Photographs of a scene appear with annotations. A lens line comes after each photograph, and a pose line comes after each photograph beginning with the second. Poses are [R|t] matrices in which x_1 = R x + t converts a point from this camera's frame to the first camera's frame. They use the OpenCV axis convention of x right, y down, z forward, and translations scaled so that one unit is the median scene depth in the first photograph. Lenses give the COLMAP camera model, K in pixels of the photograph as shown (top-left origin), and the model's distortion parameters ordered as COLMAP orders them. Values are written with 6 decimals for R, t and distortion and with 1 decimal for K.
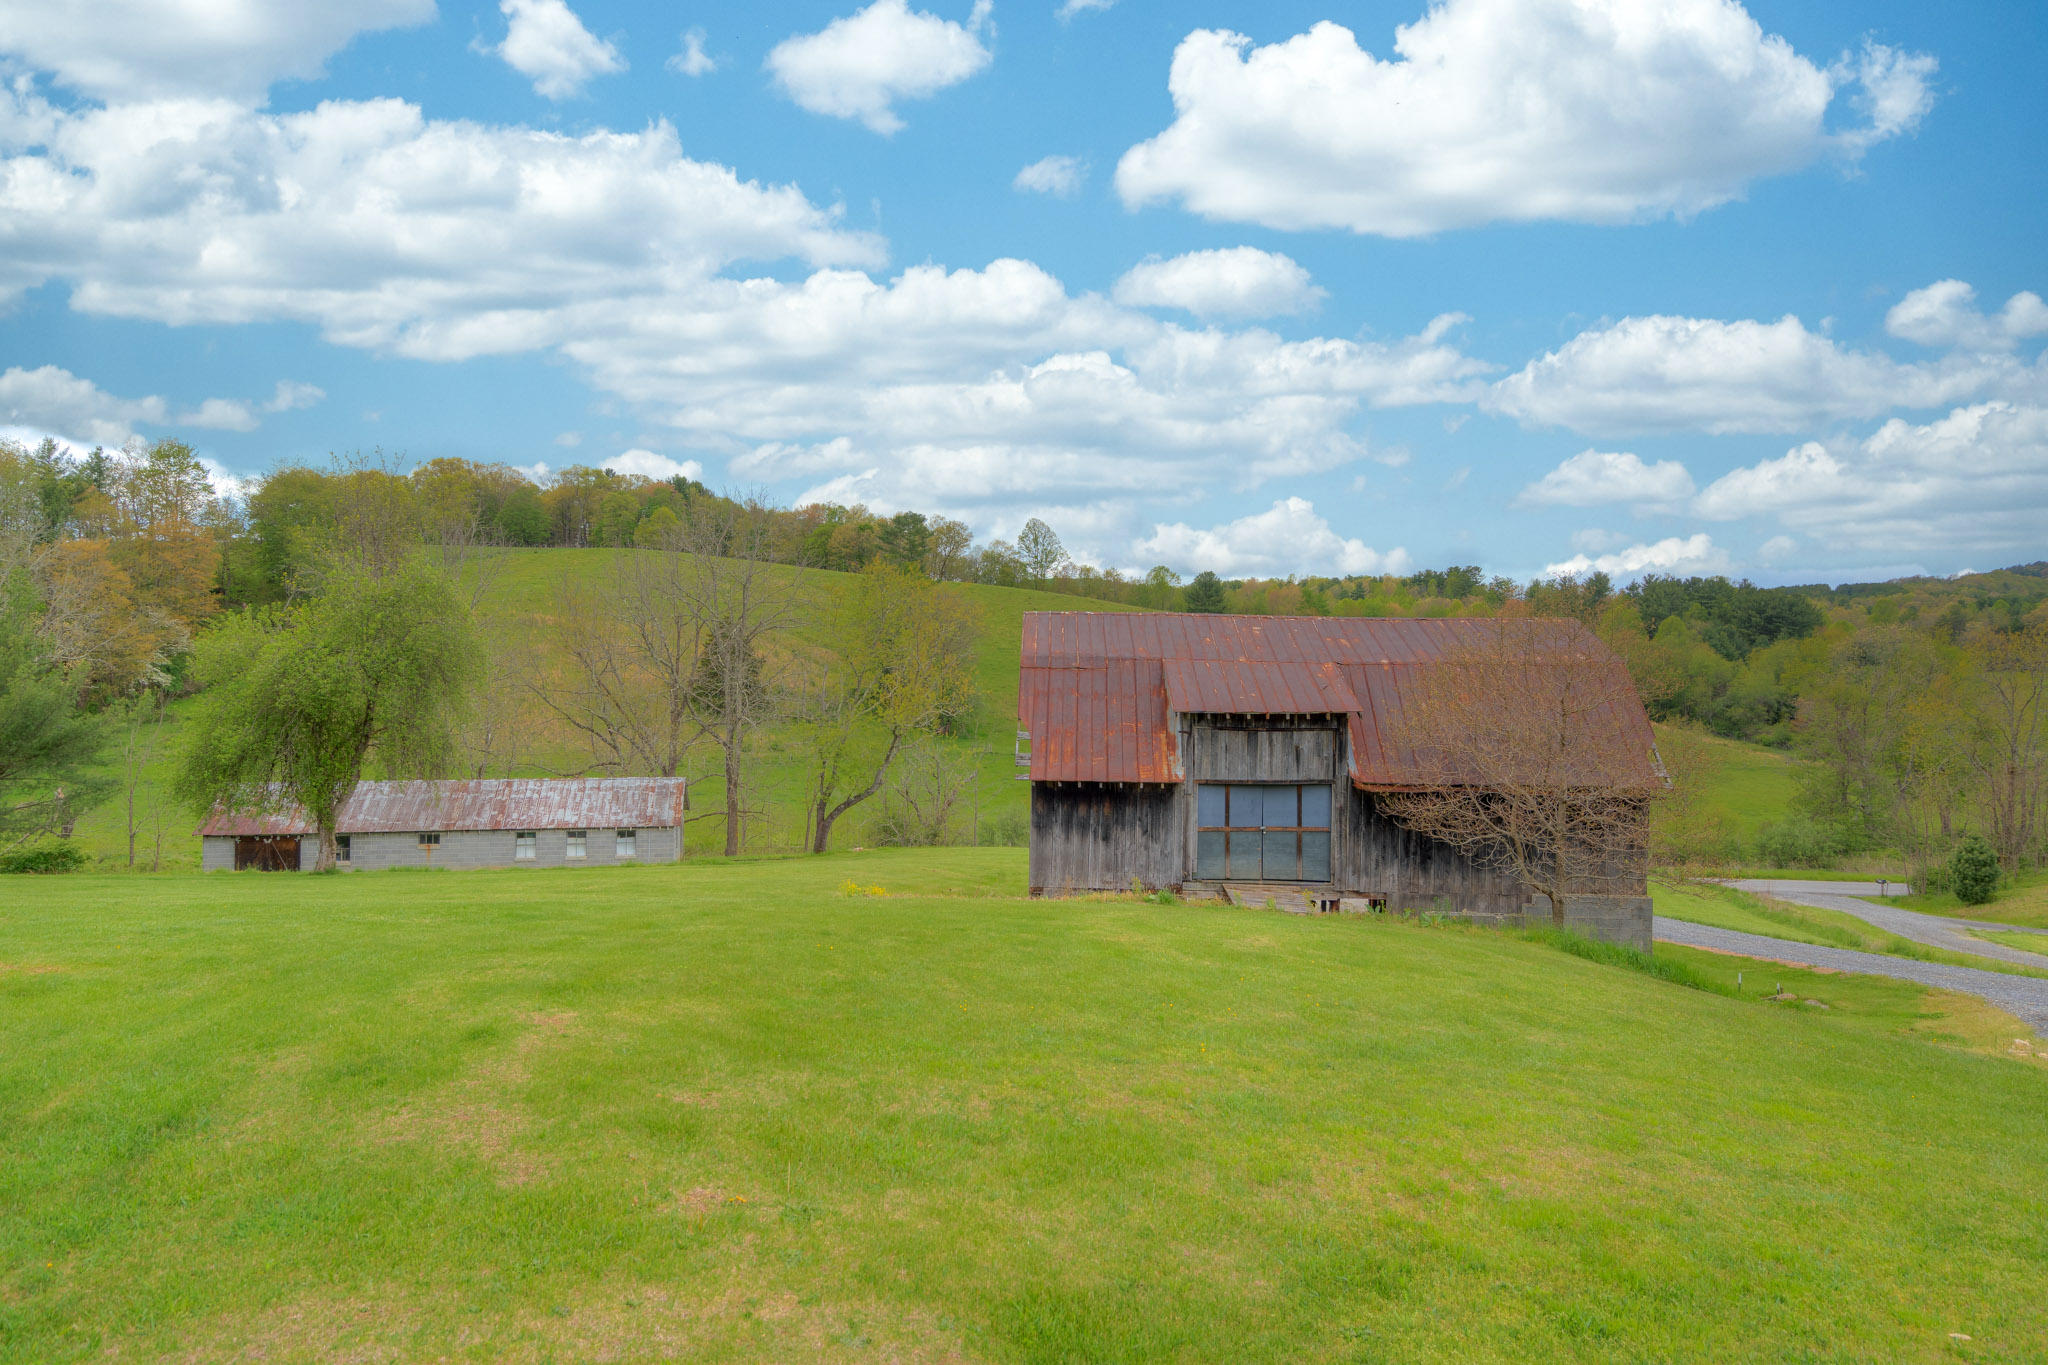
lens RADIAL K [[1247.4, 0, 1024.0], [0, 1247.4, 682.5], [0, 0, 1]] dist [-0.001397, 0.000633]
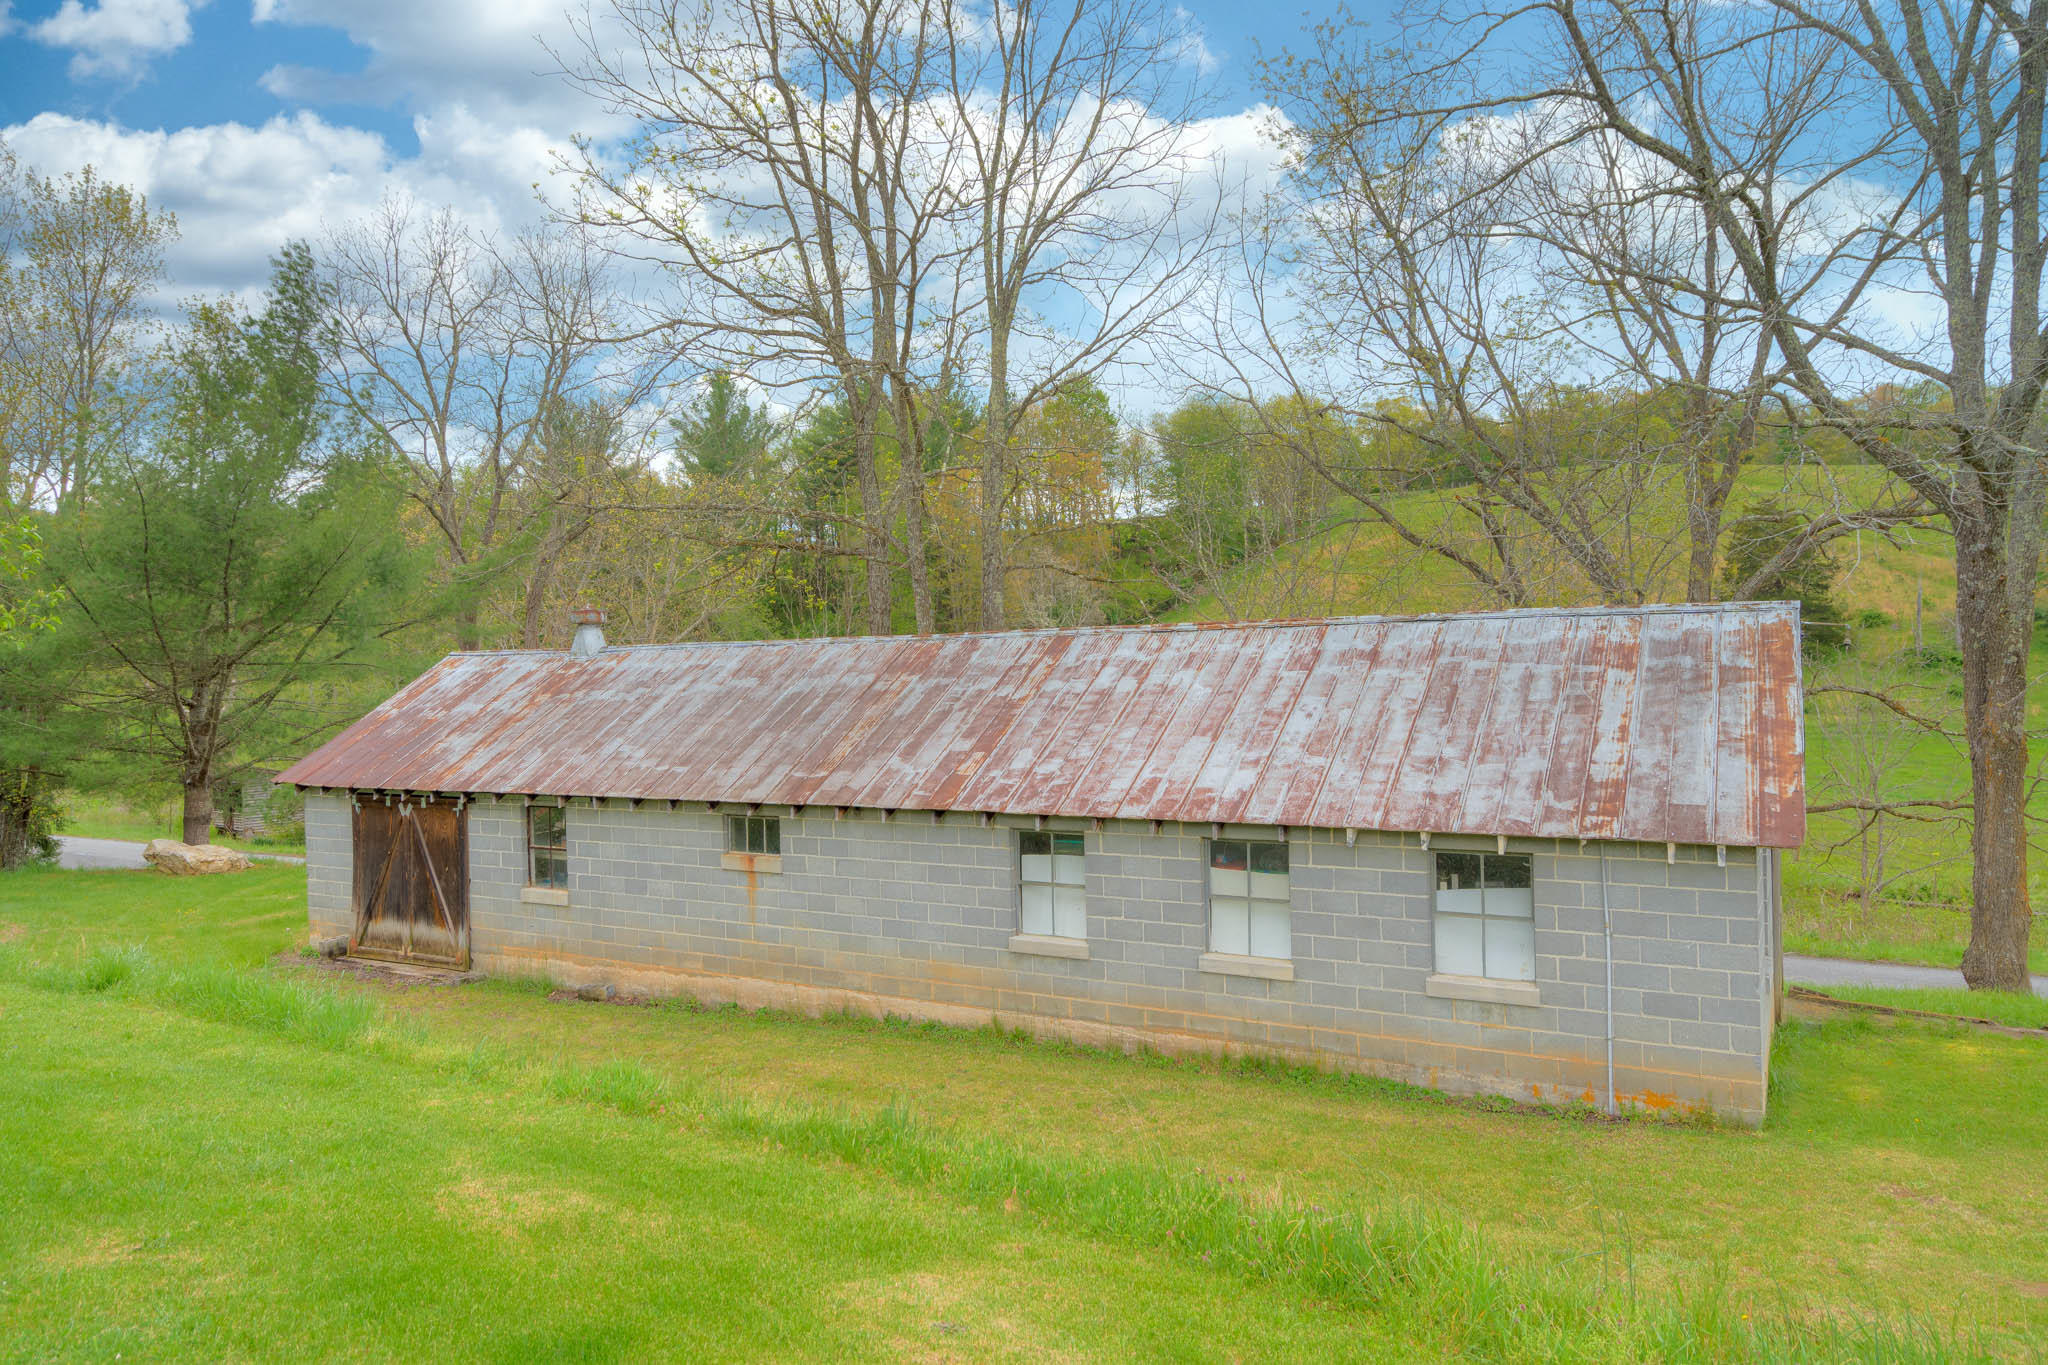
lens RADIAL K [[1329.2, 0, 1024.0], [0, 1329.2, 682.5], [0, 0, 1]] dist [0.000047, 0.000153]
pose [[0.750587, -0.012488, -0.660653, -0.238491], [0.017990, 0.999837, 0.001539, 0.091654], [0.660526, -0.013040, 0.750690, 0.807508]]
